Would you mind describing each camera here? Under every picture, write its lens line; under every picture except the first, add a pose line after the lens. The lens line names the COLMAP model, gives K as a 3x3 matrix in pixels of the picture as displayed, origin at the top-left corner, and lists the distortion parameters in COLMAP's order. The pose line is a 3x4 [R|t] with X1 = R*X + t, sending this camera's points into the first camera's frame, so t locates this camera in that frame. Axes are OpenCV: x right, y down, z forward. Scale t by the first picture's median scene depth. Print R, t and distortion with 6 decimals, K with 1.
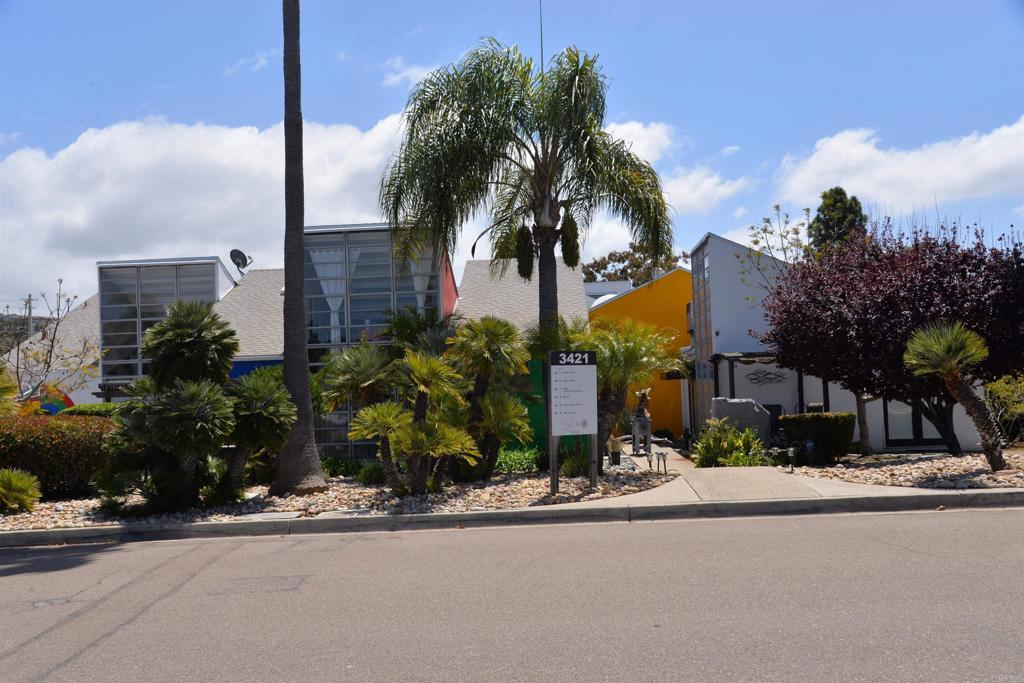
lens RADIAL K [[948.6, 0, 512.0], [0, 948.6, 341.5], [0, 0, 1]] dist [0.050604, 0.005377]
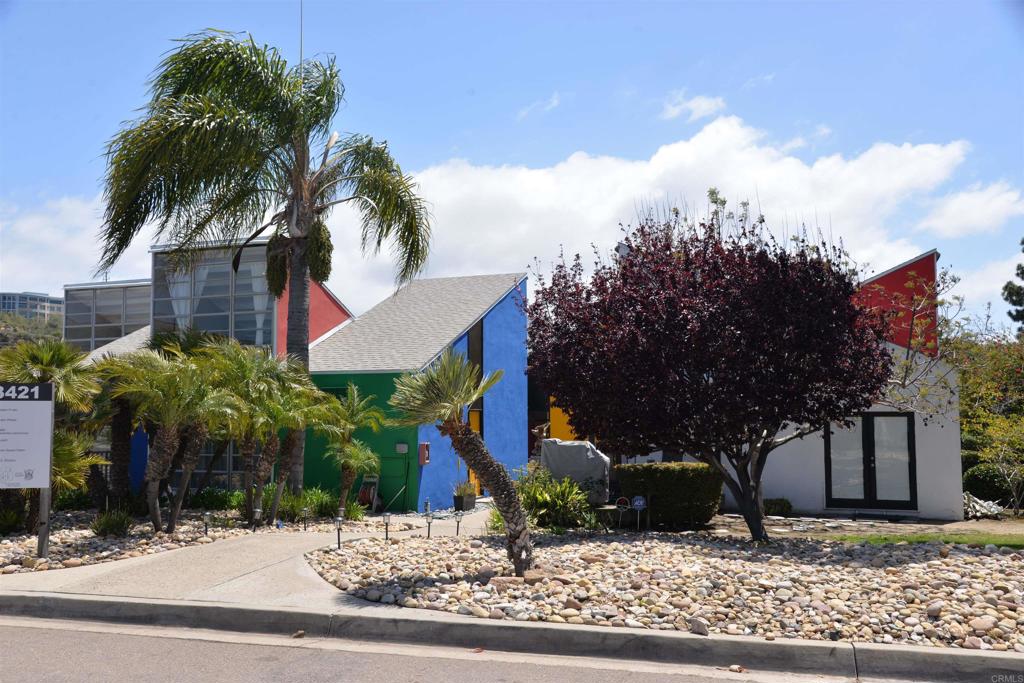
lens RADIAL K [[902.7, 0, 512.0], [0, 902.7, 341.5], [0, 0, 1]] dist [-0.000845, -0.000448]
pose [[0.955249, 0.007373, -0.295712, 0.679931], [-0.013903, 0.999704, -0.019987, -0.015244], [0.295477, 0.023204, 0.955068, 0.394064]]
